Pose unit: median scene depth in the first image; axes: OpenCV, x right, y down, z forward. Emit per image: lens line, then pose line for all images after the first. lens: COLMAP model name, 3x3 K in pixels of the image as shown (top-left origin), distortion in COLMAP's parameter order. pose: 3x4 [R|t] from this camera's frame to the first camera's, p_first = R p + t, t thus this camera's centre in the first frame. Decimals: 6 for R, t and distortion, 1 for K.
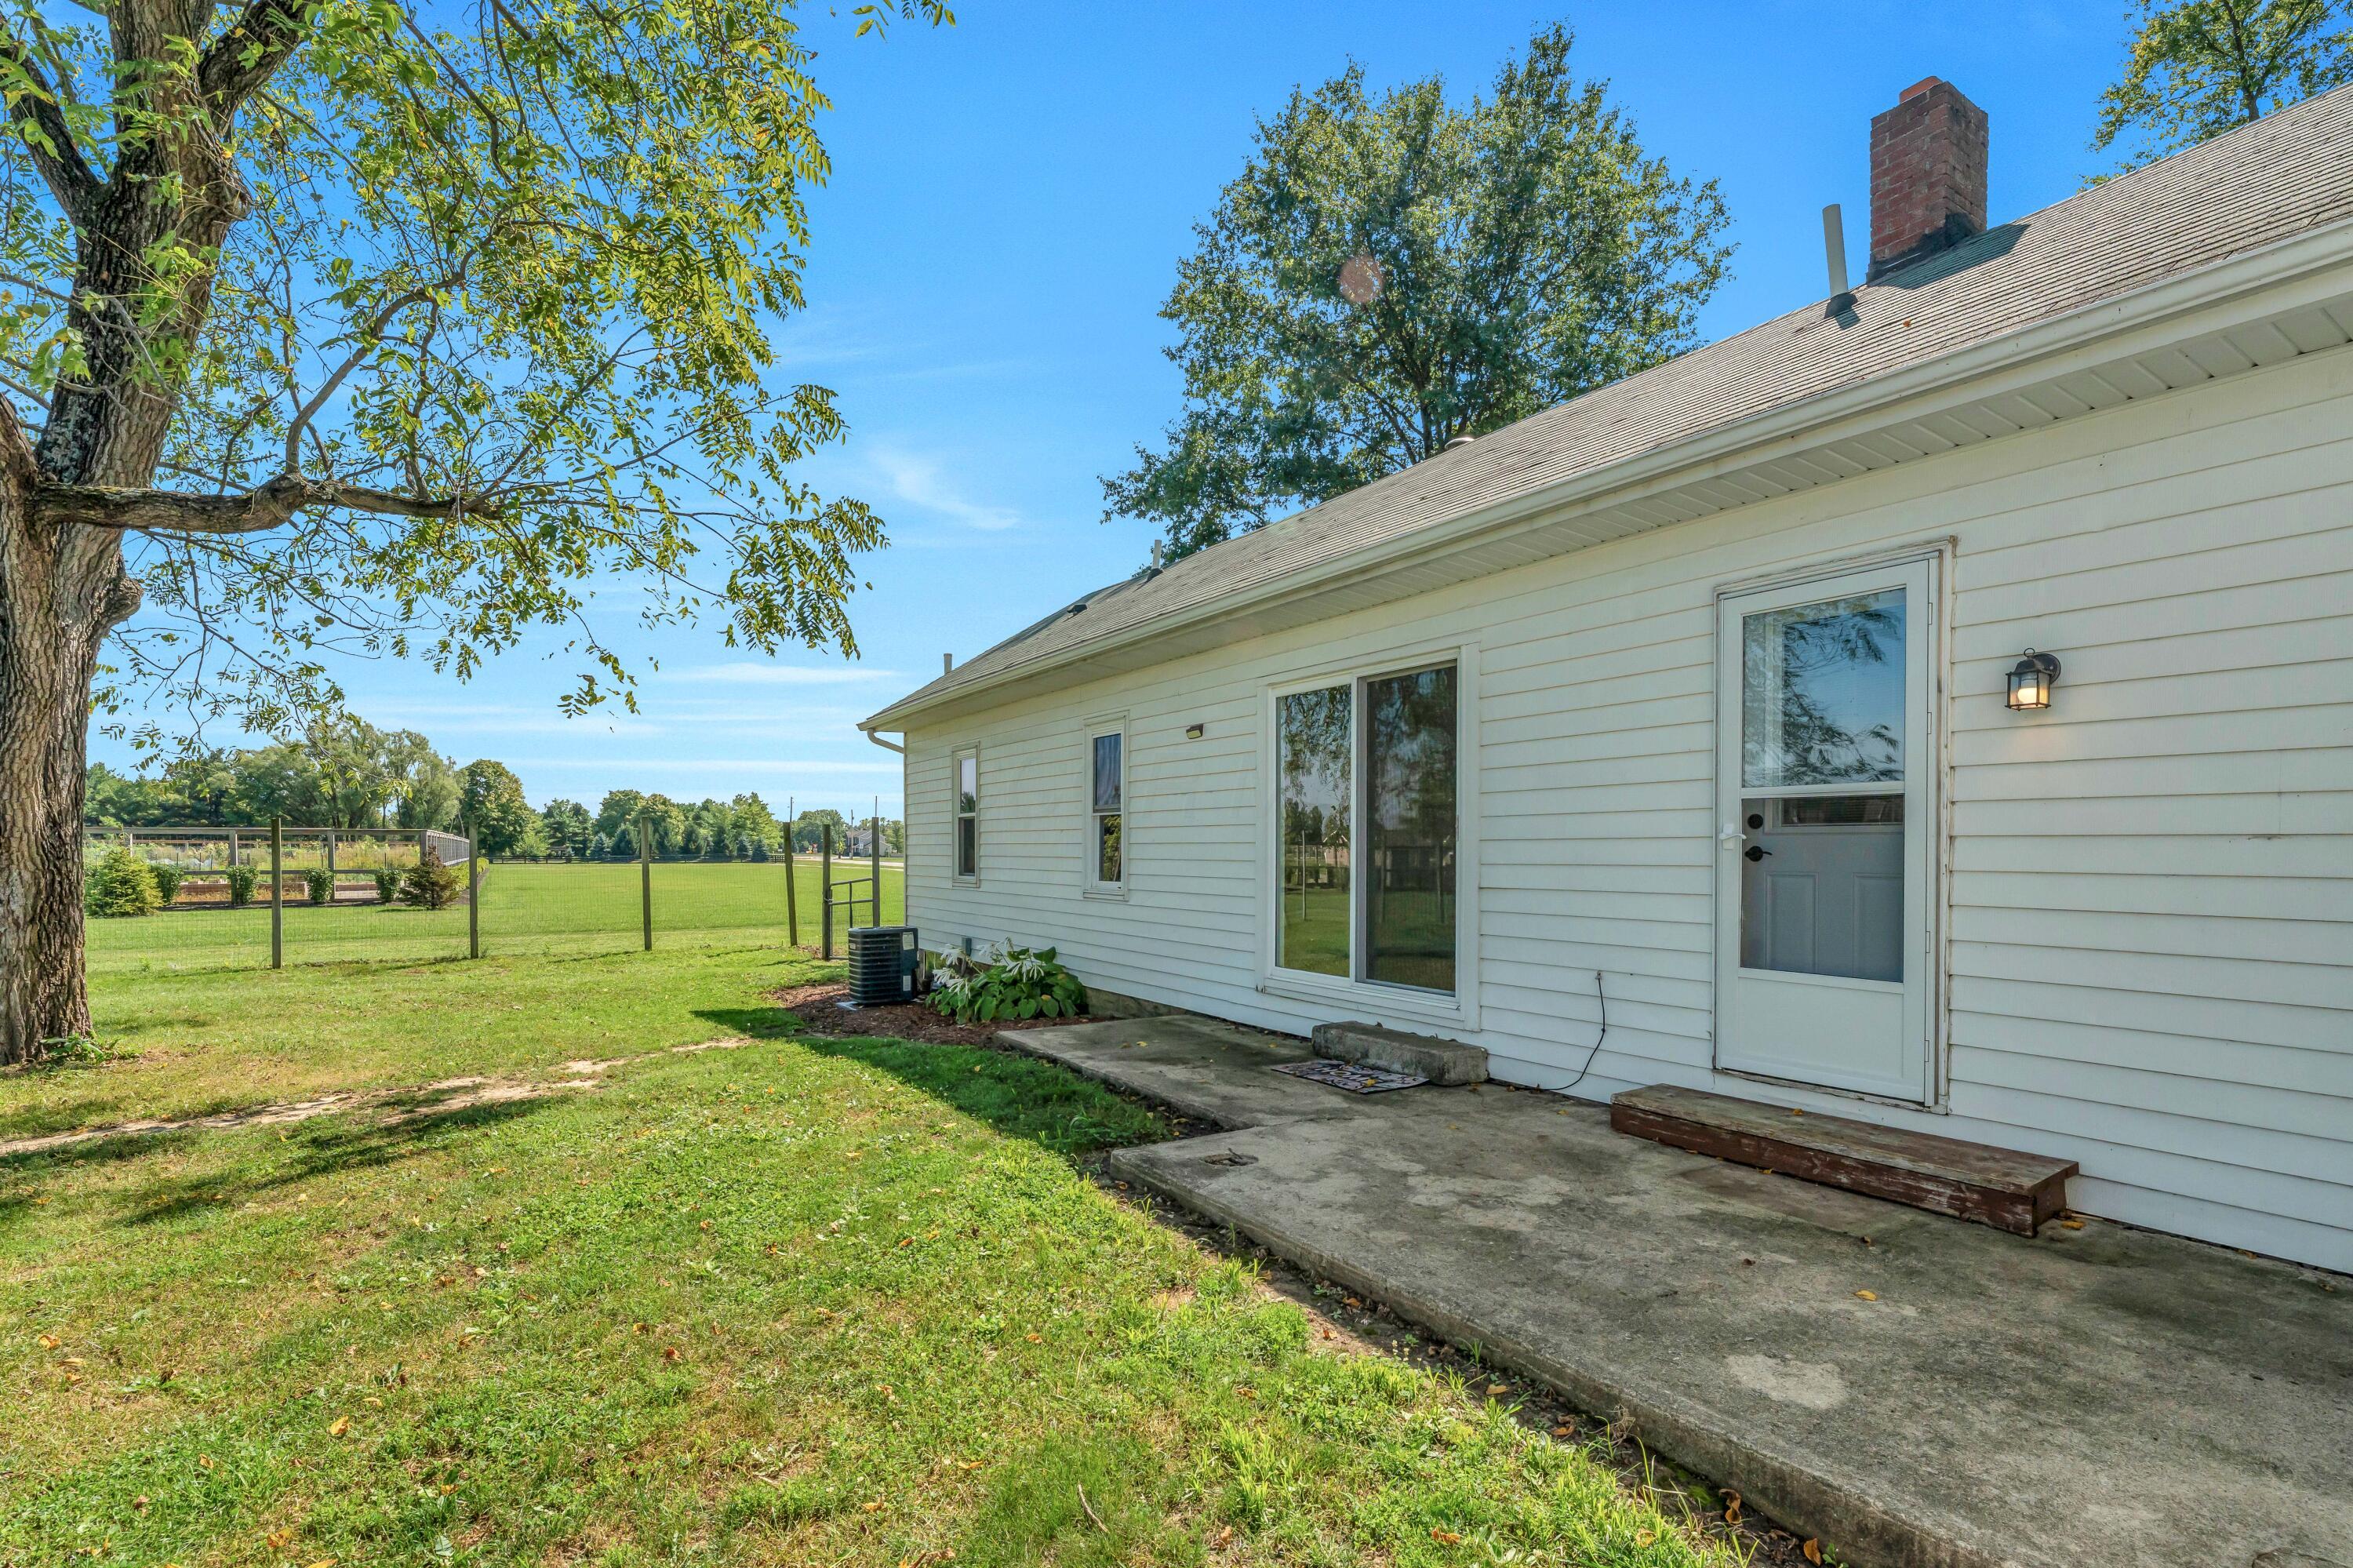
lens RADIAL K [[1089.3, 0, 1188.0], [0, 1089.3, 852.4], [0, 0, 1]] dist [-0.002494, -0.000104]
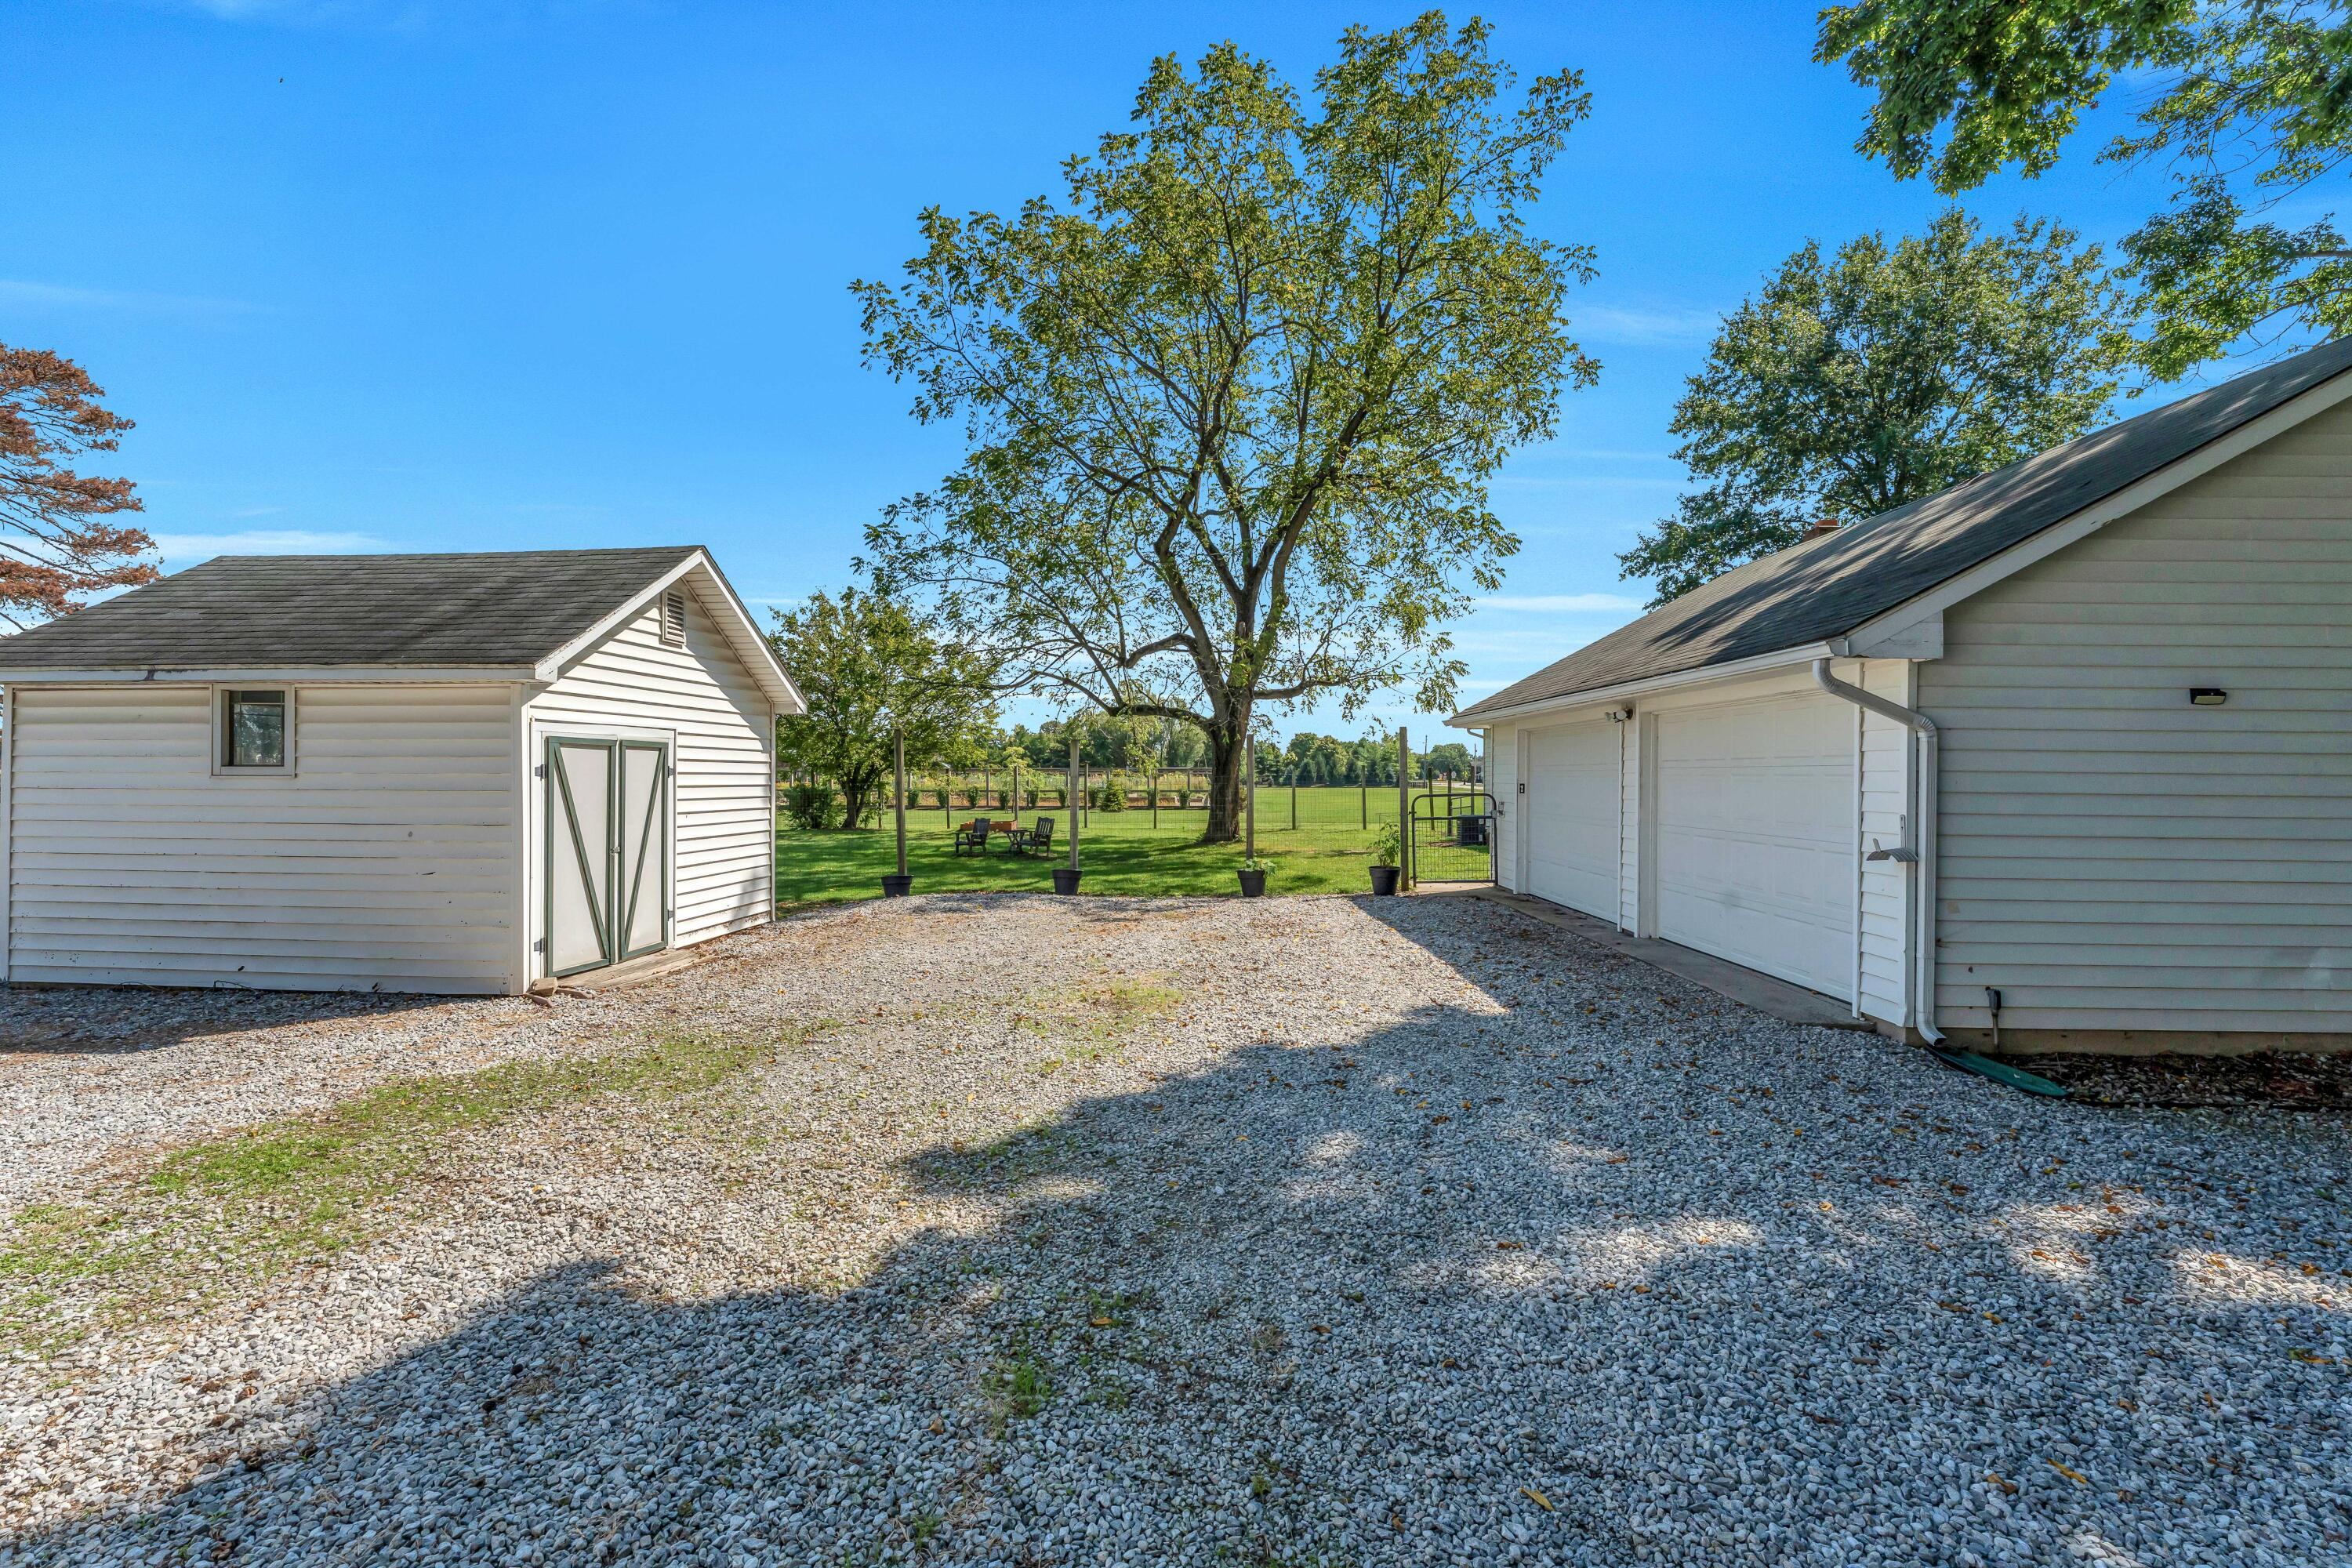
lens RADIAL K [[1011.2, 0, 1172.9], [0, 1011.2, 777.6], [0, 0, 1]] dist [-0.001282, -0.000094]
pose [[0.829756, 0.001539, -0.558124, 0.044196], [-0.001891, 0.999998, -0.000054, -0.001561], [0.558123, 0.001100, 0.829757, -0.130943]]
